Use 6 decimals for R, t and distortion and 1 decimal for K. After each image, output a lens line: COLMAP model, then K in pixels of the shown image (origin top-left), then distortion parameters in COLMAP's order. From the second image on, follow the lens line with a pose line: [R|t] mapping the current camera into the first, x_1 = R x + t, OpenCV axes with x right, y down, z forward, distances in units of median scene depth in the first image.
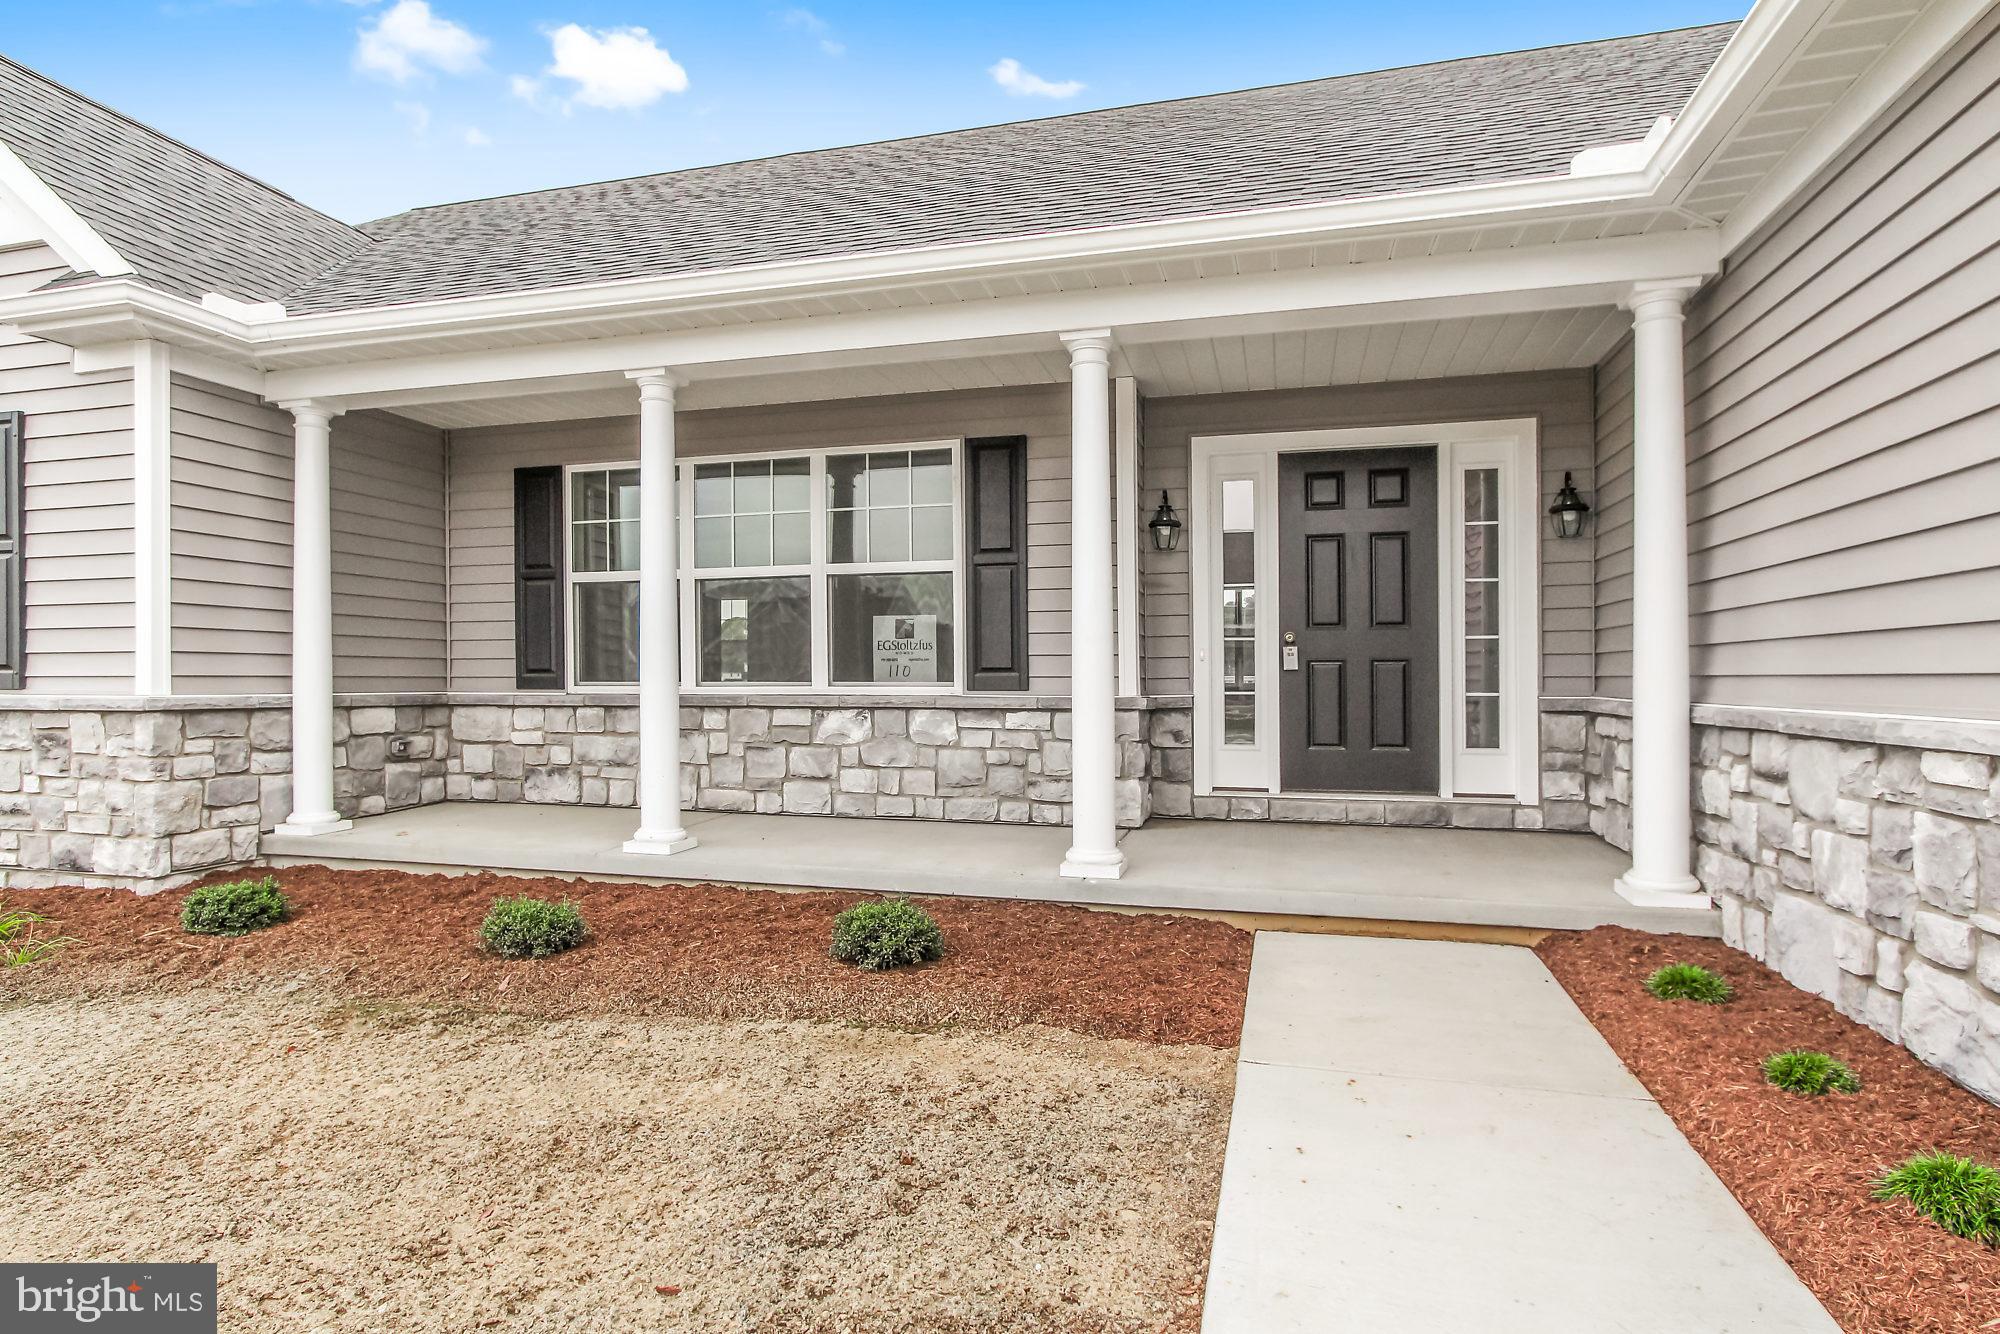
lens RADIAL K [[1078.6, 0, 999.0], [0, 1078.6, 657.5], [0, 0, 1]] dist [-0.004765, -0.000317]
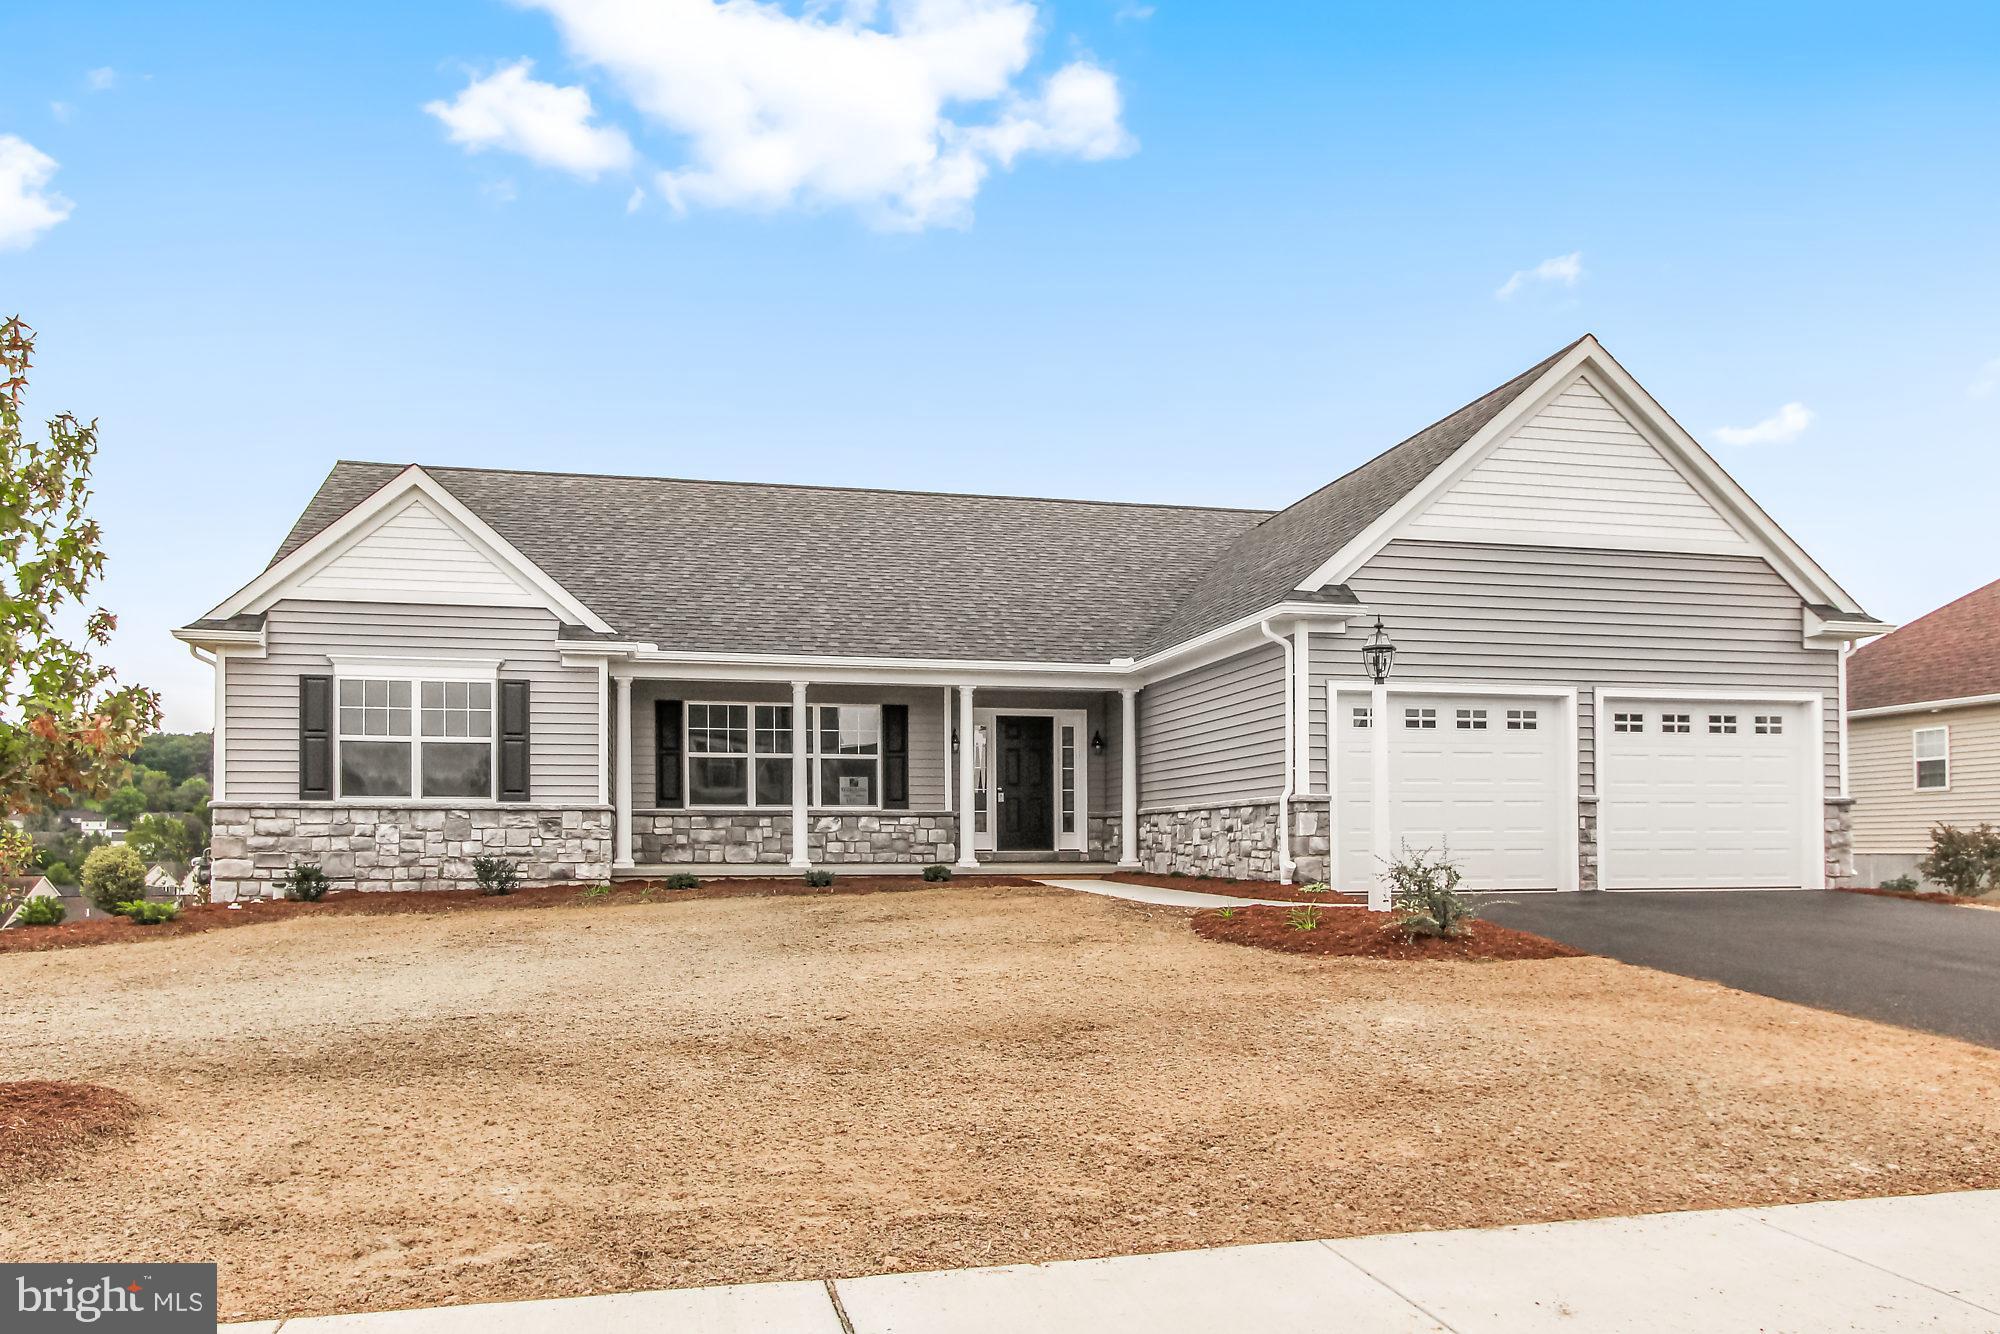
lens RADIAL K [[1620.7, 0, 1000.0], [0, 1620.7, 667.0], [0, 0, 1]] dist [-0.000772, -0.000677]
pose [[0.874427, 0.054833, 0.482049, -1.626206], [-0.006940, 0.994905, -0.100581, 0.081066], [-0.485108, 0.084605, 0.870352, -2.398570]]
